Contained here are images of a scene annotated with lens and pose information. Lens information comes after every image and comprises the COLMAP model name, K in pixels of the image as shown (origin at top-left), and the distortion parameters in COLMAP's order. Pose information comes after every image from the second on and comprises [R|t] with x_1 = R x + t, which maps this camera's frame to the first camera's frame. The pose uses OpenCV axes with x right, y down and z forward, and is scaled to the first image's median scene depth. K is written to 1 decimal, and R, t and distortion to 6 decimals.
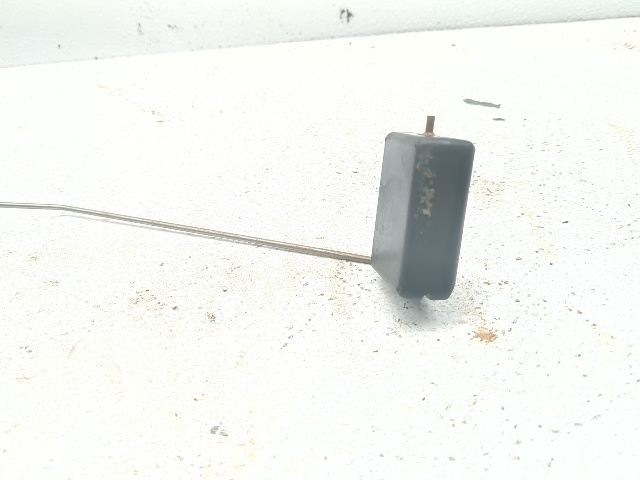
lens RADIAL K [[567.9, 0, 320.0], [0, 567.9, 240.0], [0, 0, 1]] dist [-0.001492, -0.003387]
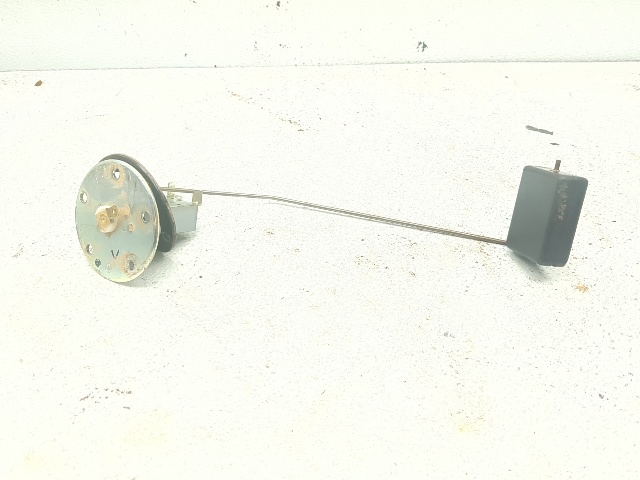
lens RADIAL K [[567.9, 0, 320.0], [0, 567.9, 240.0], [0, 0, 1]] dist [-0.001492, -0.003387]
pose [[0.996251, 0.030877, 0.080807, -0.540180], [-0.034904, 0.998193, 0.048906, -0.029569], [-0.079151, -0.051543, 0.995529, -0.549069]]
